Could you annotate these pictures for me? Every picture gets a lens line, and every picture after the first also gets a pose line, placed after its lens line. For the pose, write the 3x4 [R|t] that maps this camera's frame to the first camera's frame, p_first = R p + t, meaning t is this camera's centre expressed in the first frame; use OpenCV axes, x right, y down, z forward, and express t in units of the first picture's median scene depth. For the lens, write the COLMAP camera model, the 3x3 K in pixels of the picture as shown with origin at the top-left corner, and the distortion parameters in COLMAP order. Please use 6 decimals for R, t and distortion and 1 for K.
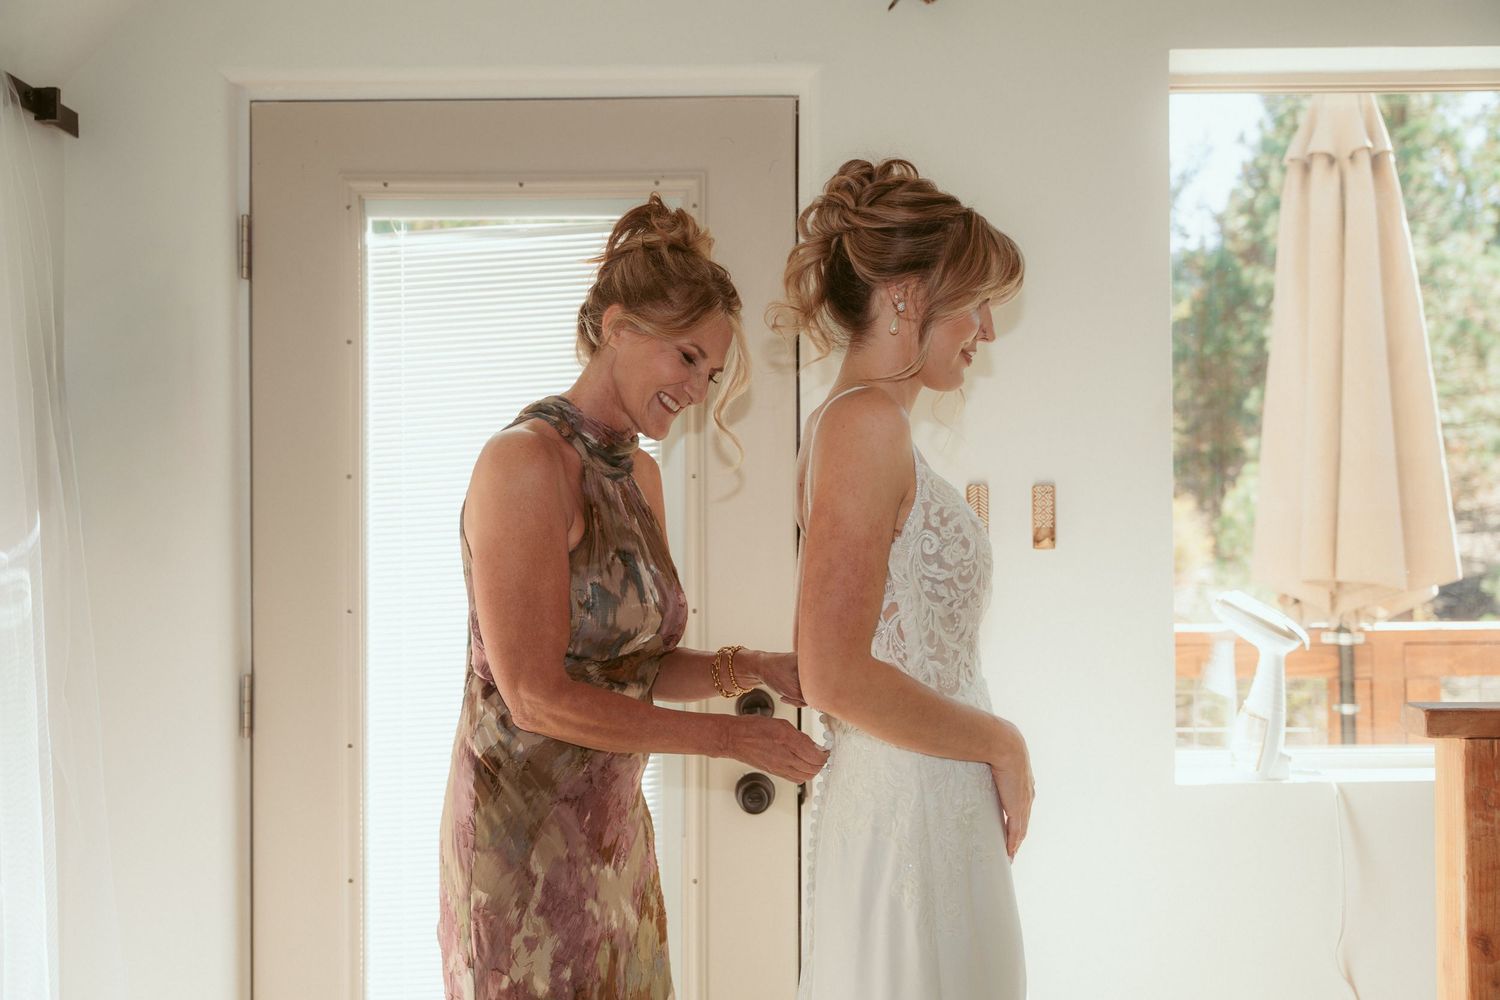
lens RADIAL K [[1622.9, 0, 750.0], [0, 1622.9, 500.0], [0, 0, 1]] dist [0.006792, 0.018280]
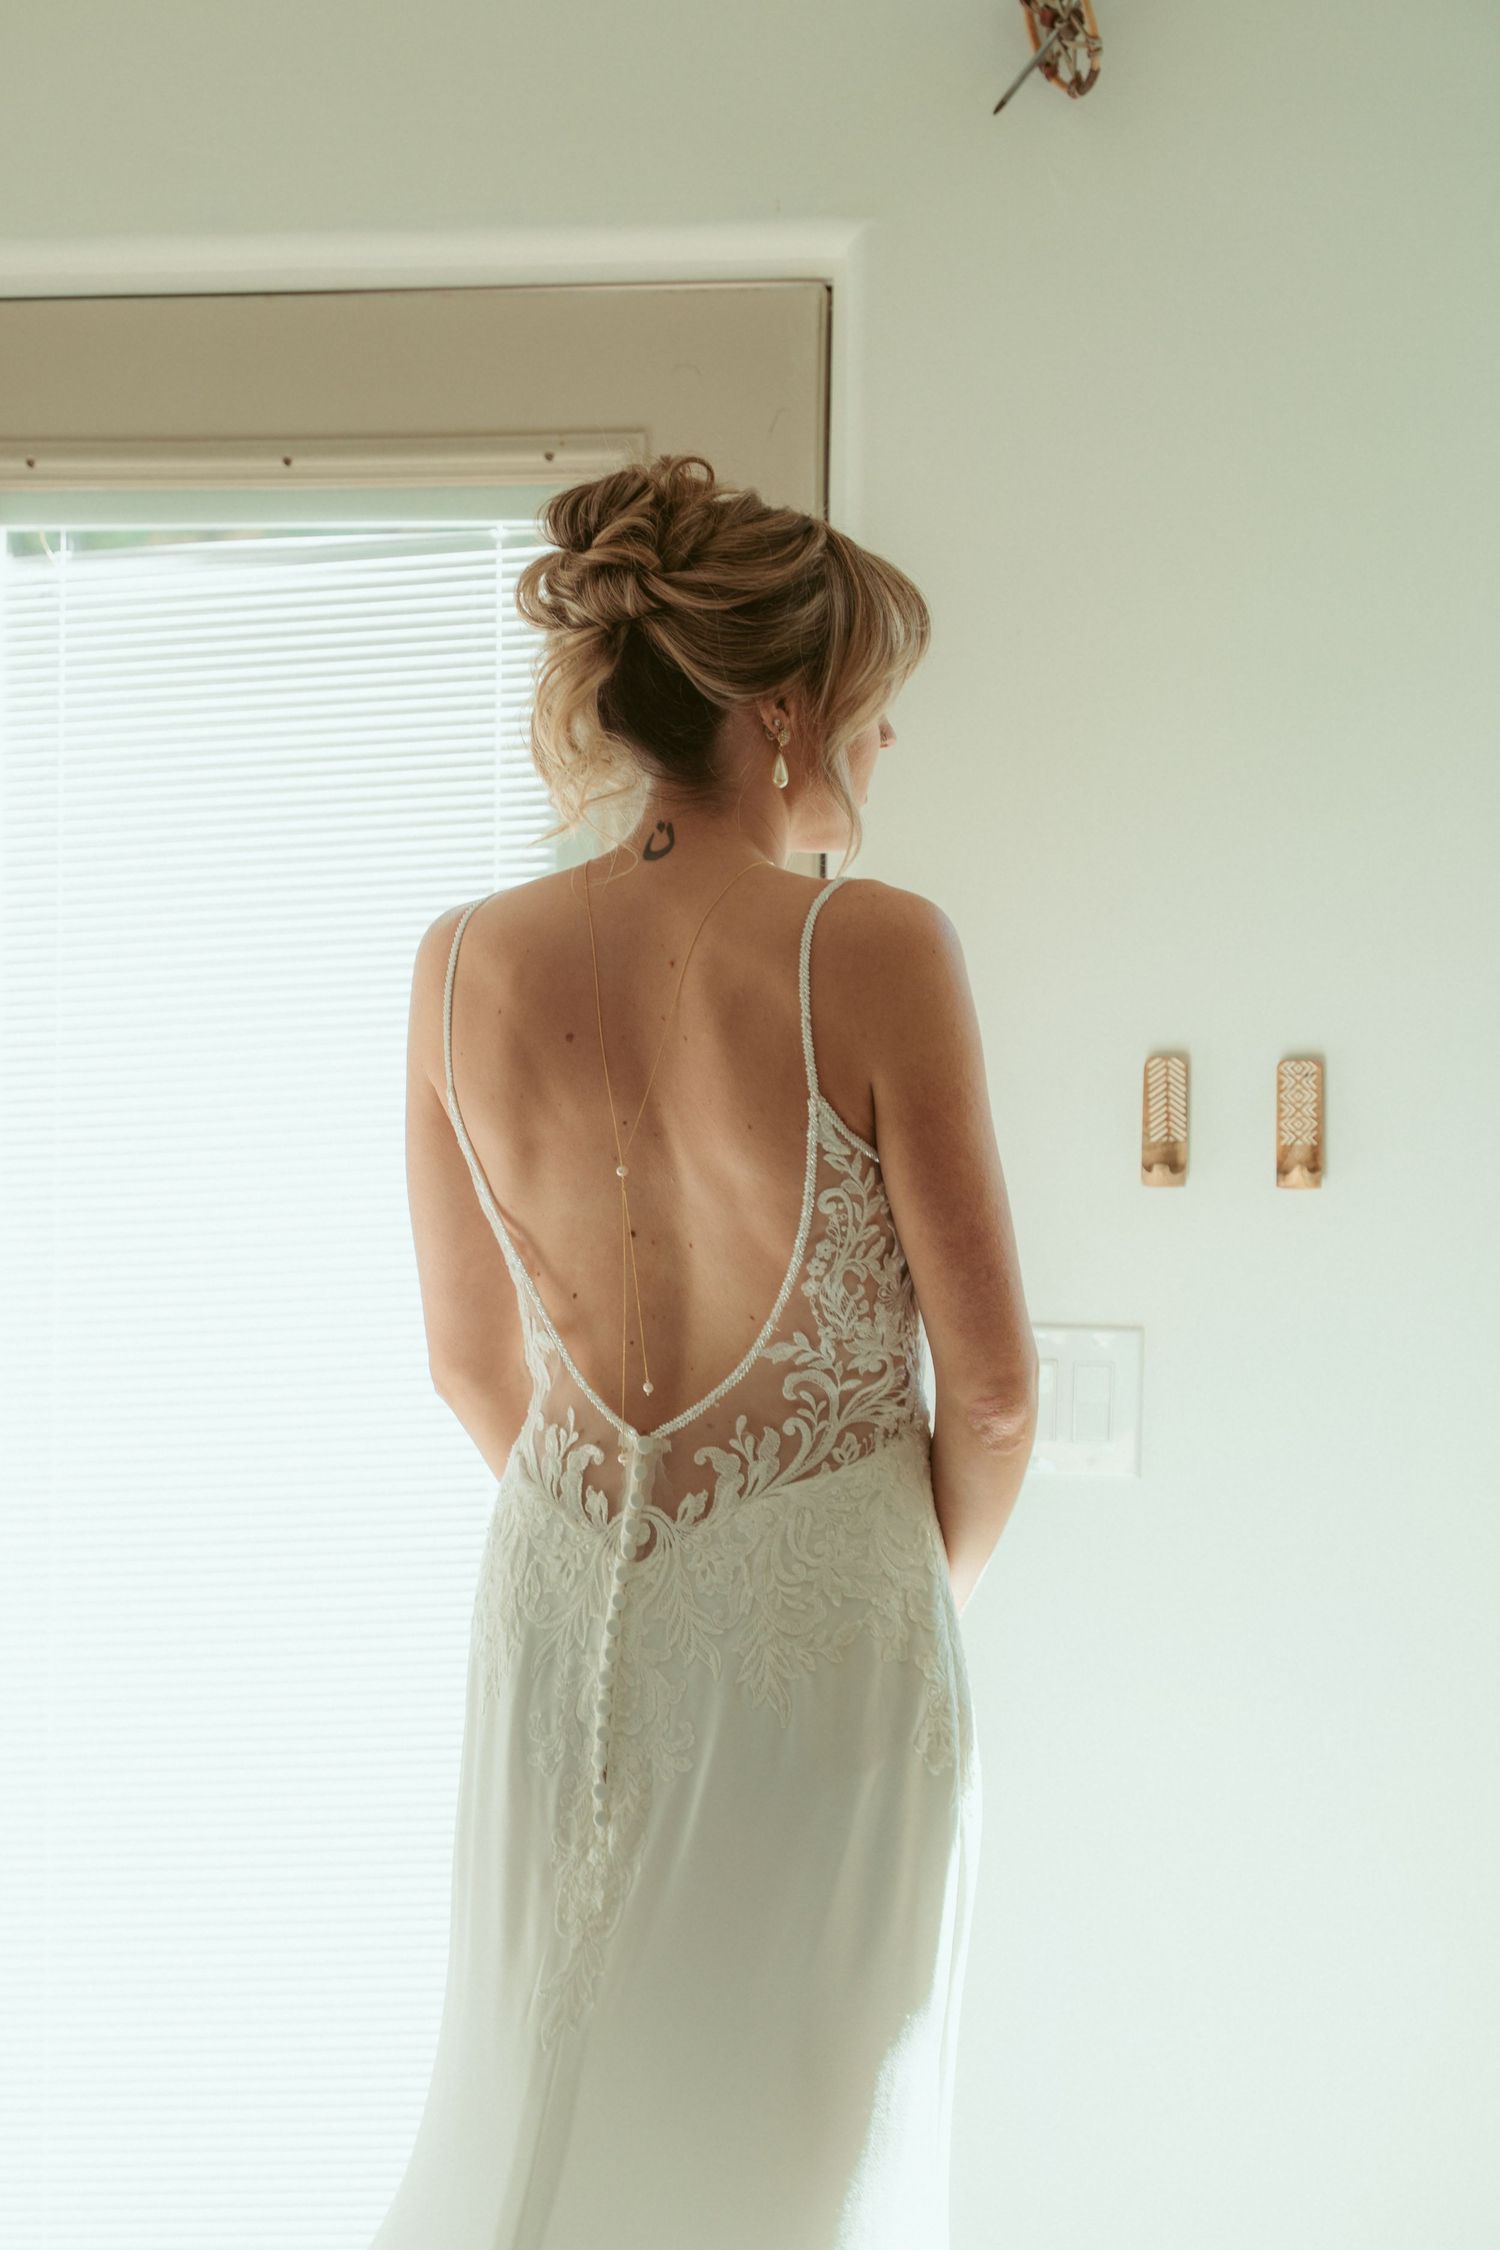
lens RADIAL K [[4714.6, 0, 750.0], [0, 4714.6, 1125.0], [0, 0, 1]] dist [0.016022, 0.101717]
pose [[0.990547, 0.011658, -0.136677, 0.210609], [-0.011612, 0.999932, 0.001135, 0.010956], [0.136681, 0.000463, 0.990615, -0.454250]]
